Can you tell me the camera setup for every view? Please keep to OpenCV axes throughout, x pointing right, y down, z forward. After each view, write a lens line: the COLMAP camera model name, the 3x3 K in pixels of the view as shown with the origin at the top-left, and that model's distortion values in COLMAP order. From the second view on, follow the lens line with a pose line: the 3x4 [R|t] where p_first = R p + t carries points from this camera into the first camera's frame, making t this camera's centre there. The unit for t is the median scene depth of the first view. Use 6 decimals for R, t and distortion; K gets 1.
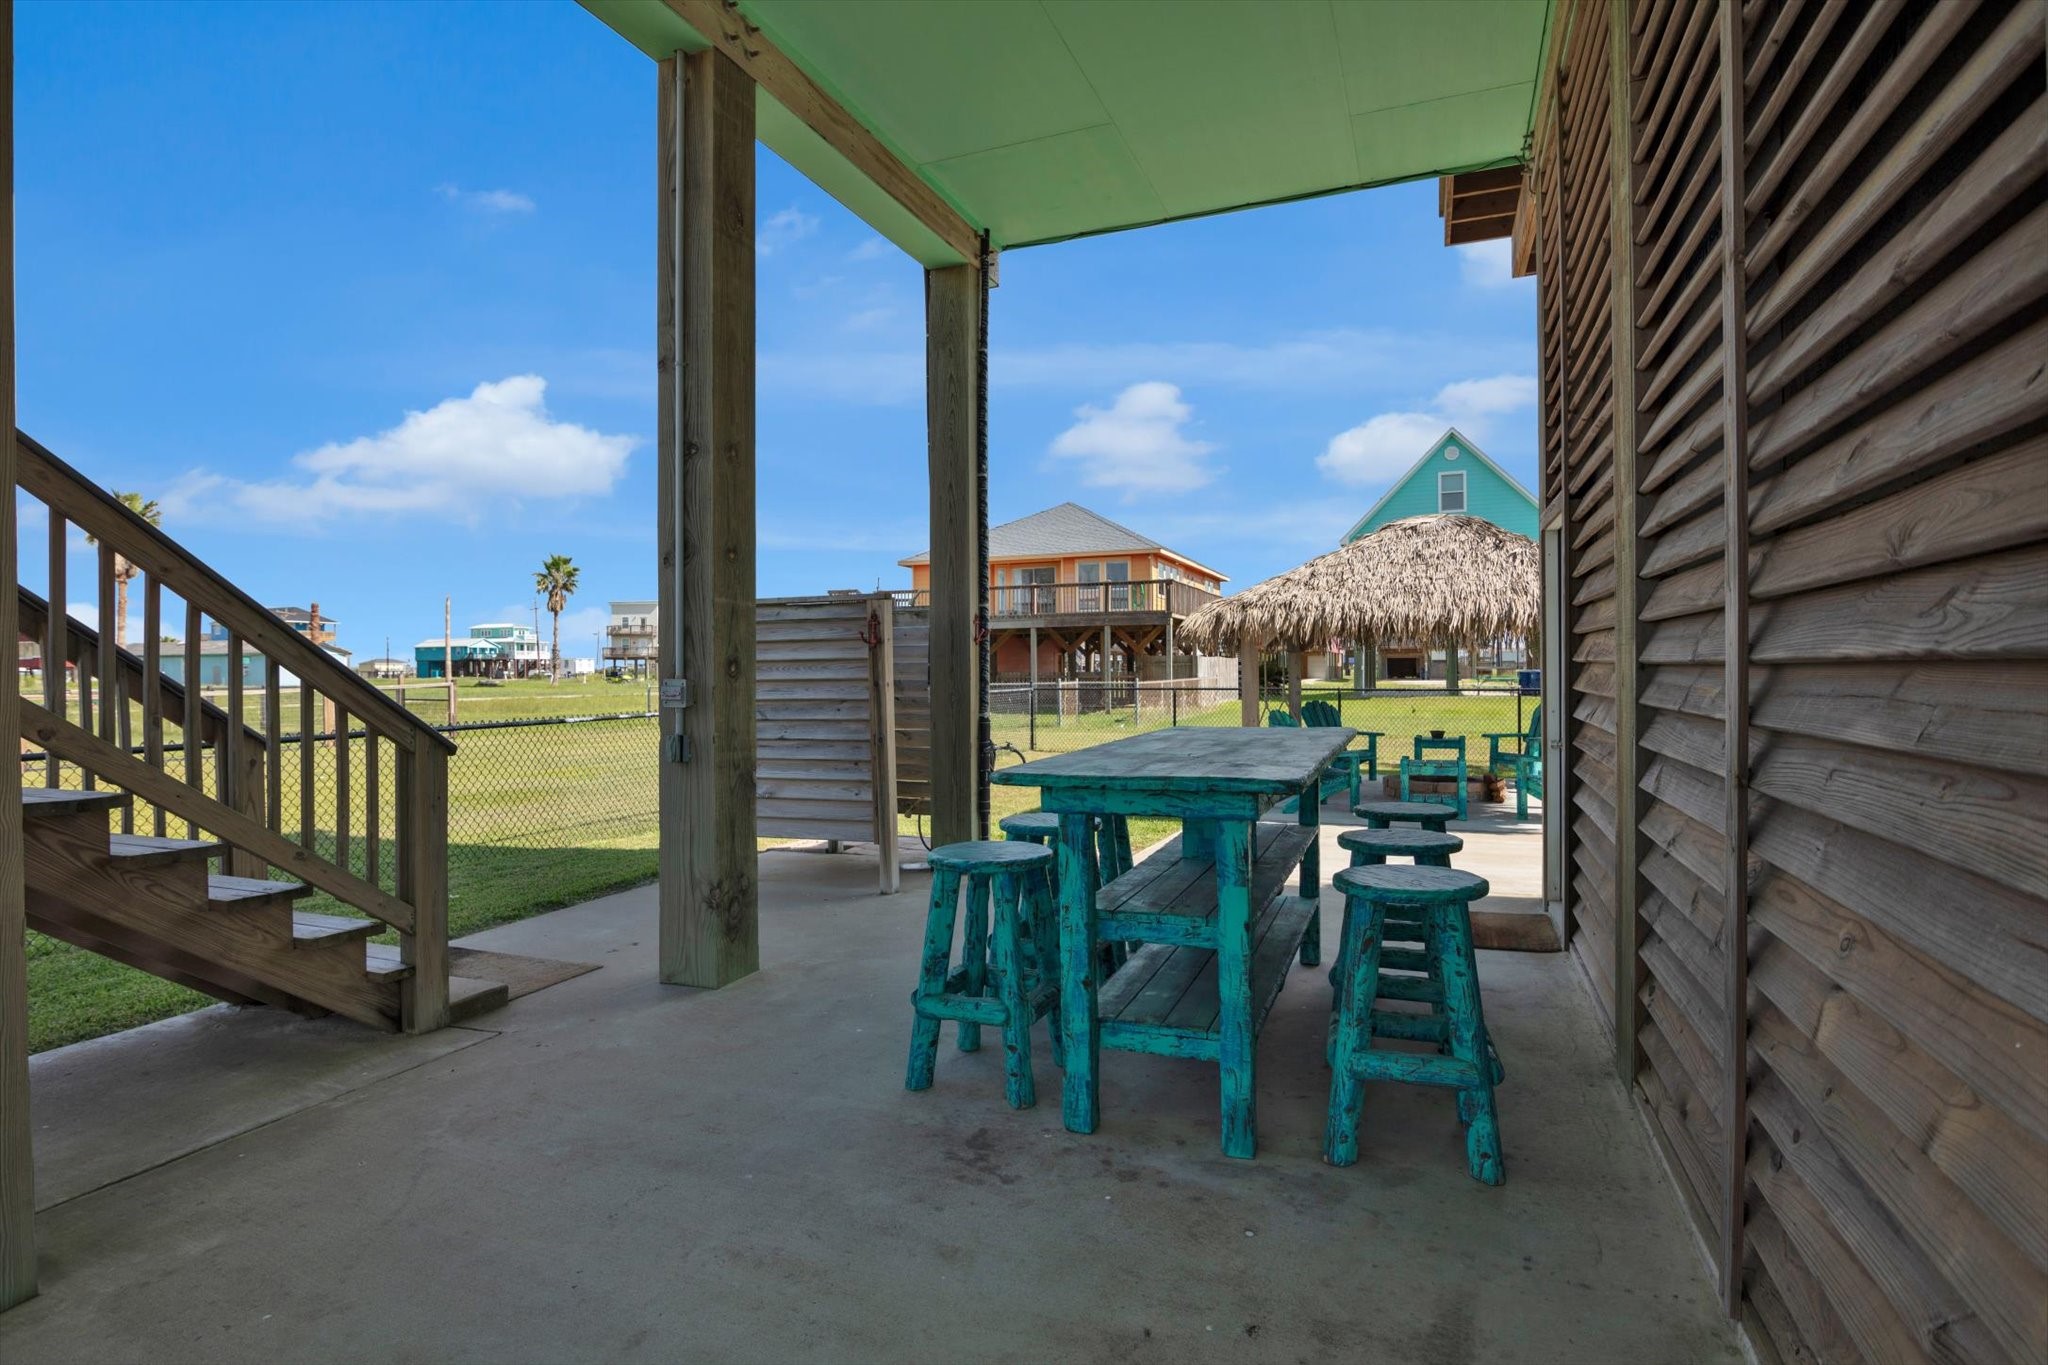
lens RADIAL K [[946.5, 0, 1100.7], [0, 946.5, 684.8], [0, 0, 1]] dist [-0.001367, -0.000004]
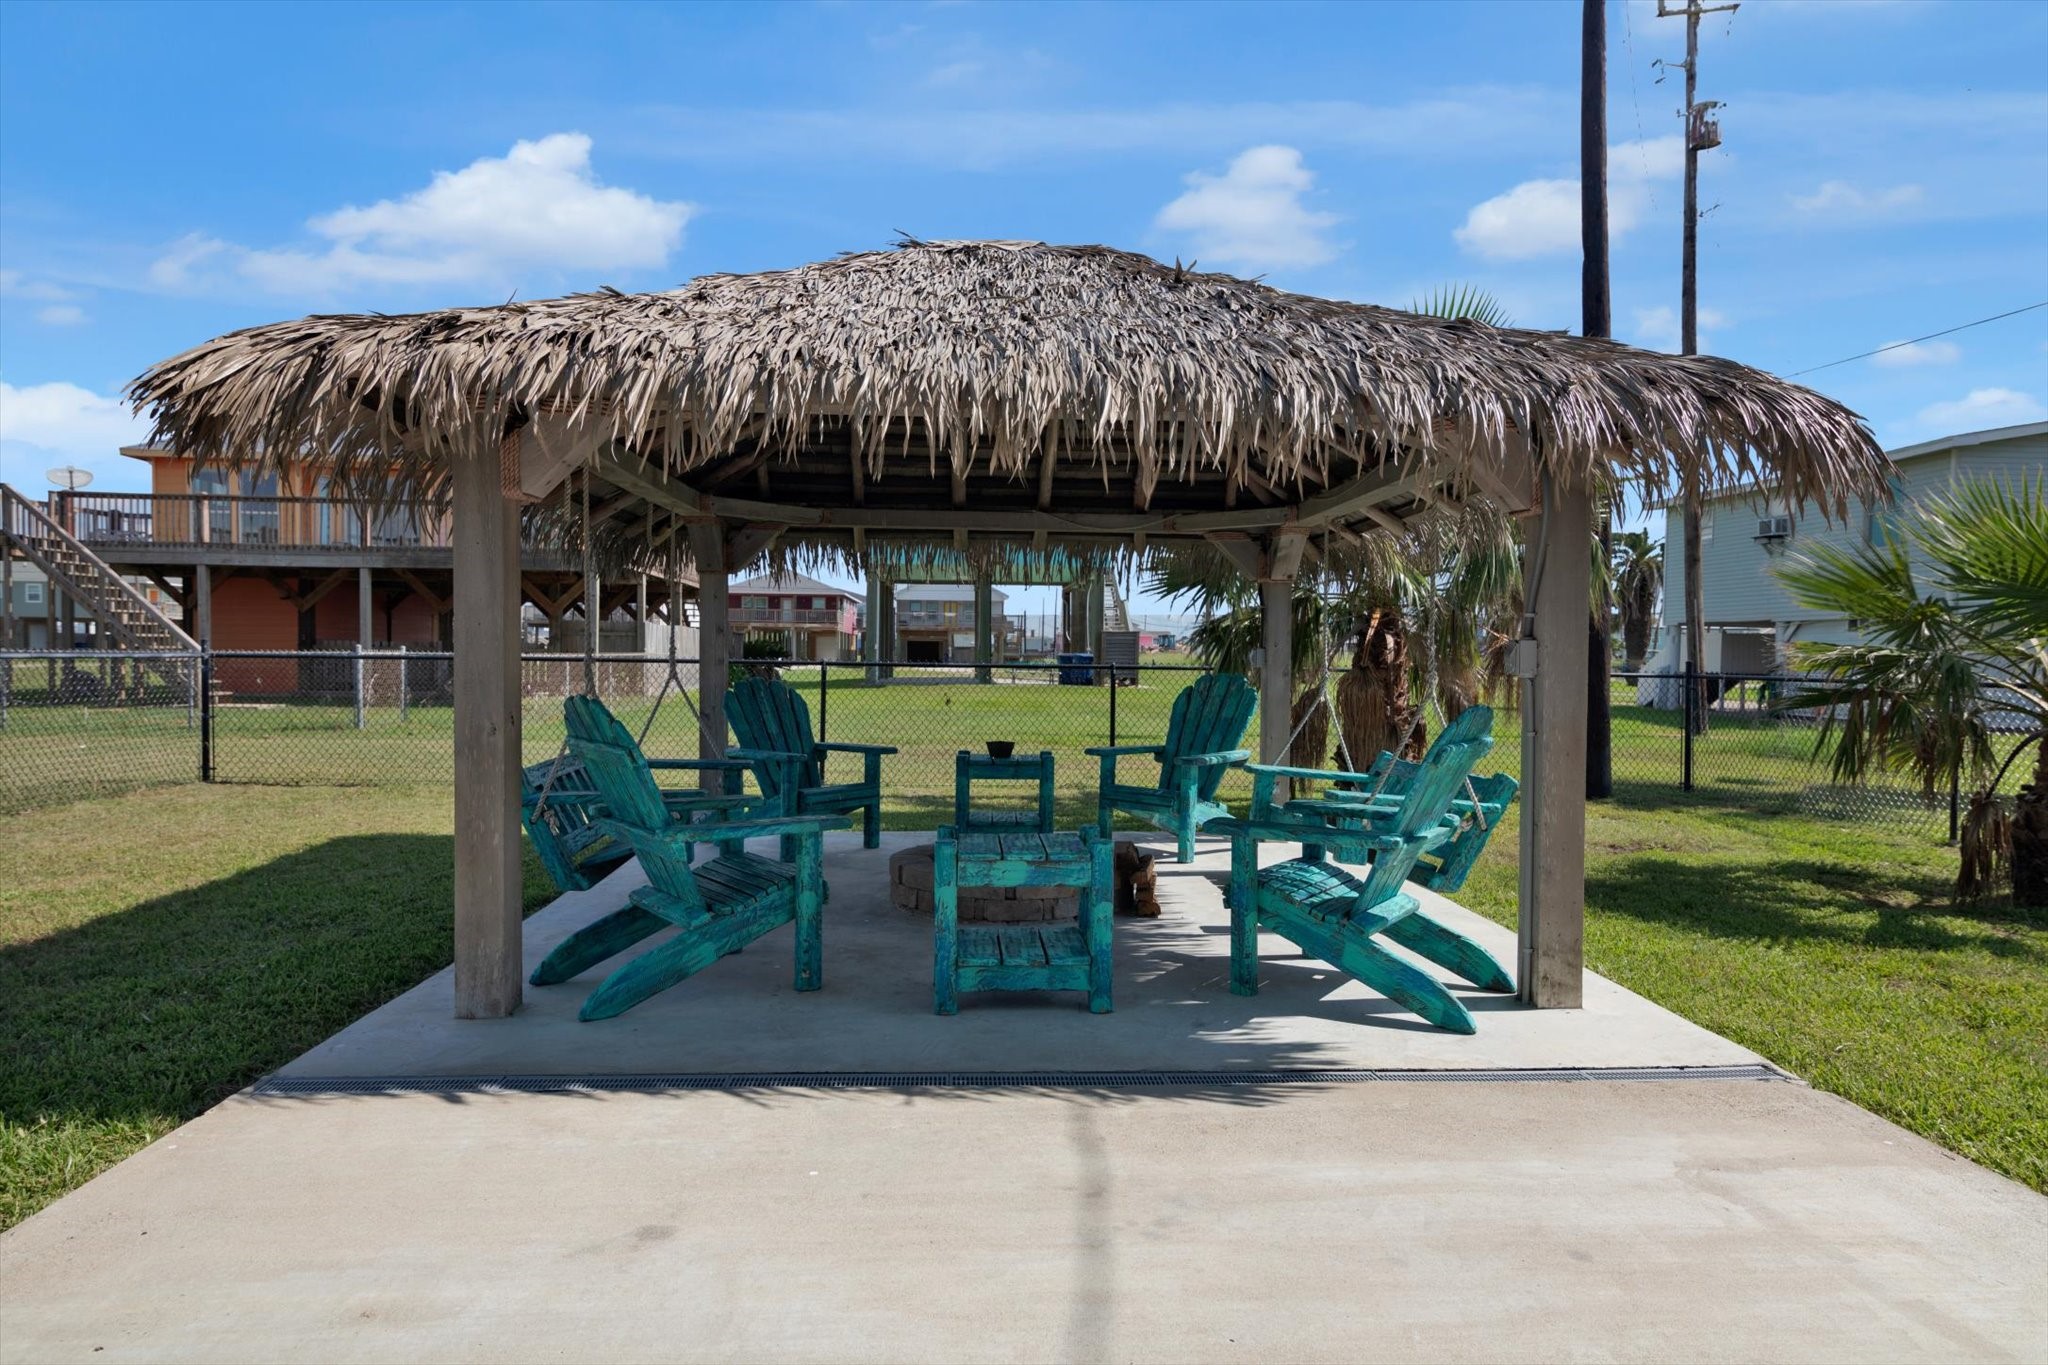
lens RADIAL K [[1061.9, 0, 983.7], [0, 1061.9, 686.5], [0, 0, 1]] dist [-0.003170, -0.000312]
pose [[0.933735, 0.010619, 0.357806, 0.197924], [-0.014806, 0.999850, 0.008964, 0.019689], [-0.357658, -0.013667, 0.933753, 0.645175]]
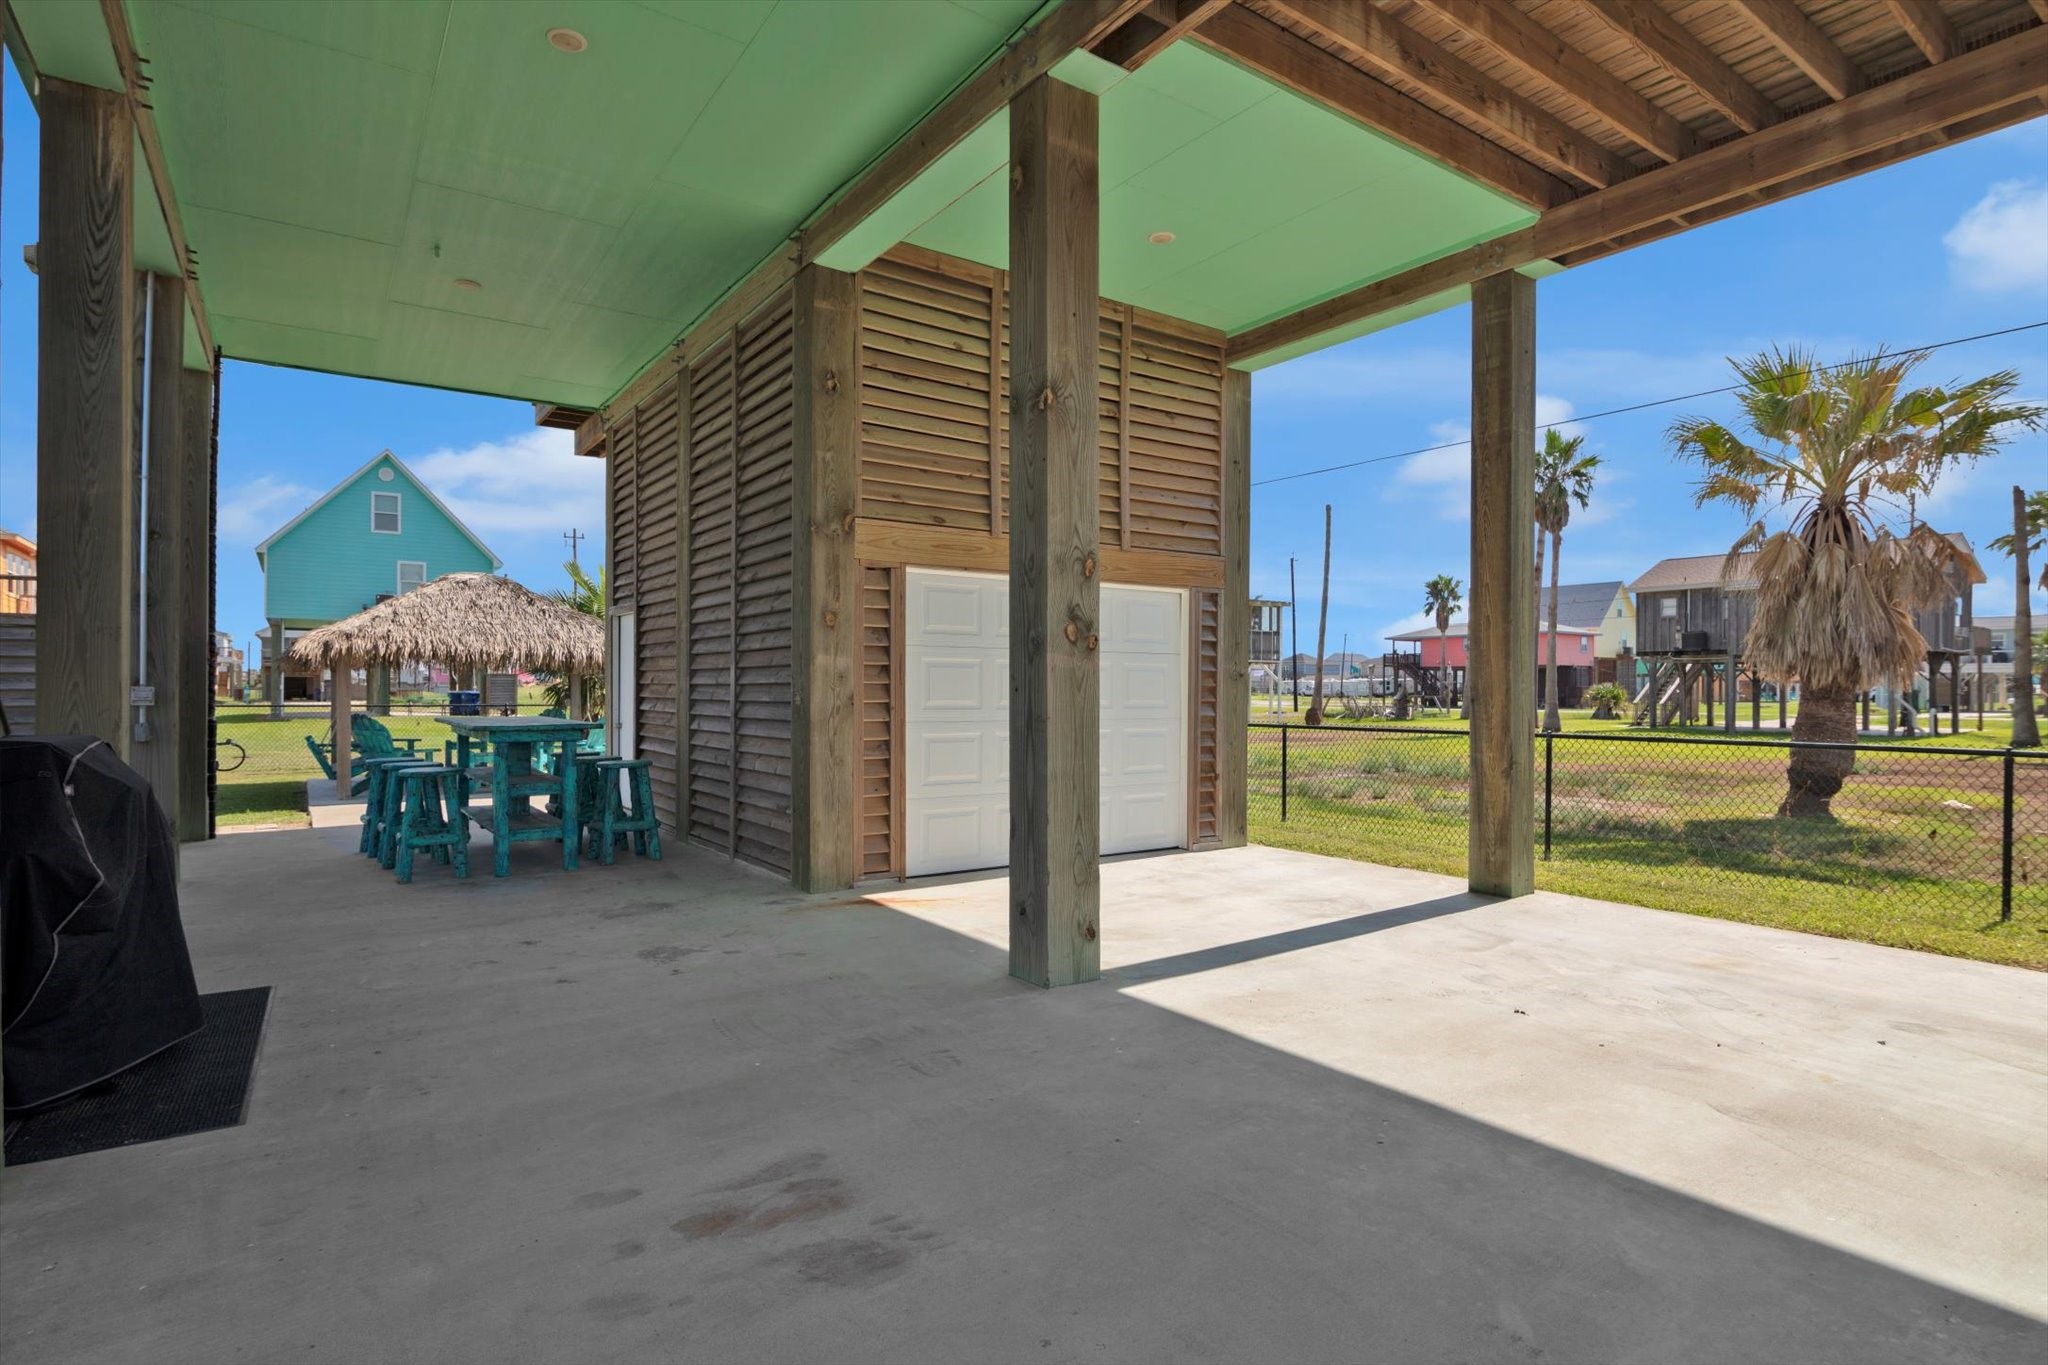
lens RADIAL K [[1061.9, 0, 983.7], [0, 1061.9, 686.5], [0, 0, 1]] dist [-0.003170, -0.000312]
pose [[0.590217, 0.012838, 0.807143, -0.498447], [0.005485, 0.999787, -0.019913, 0.017648], [-0.807226, 0.016180, 0.590021, -0.532498]]
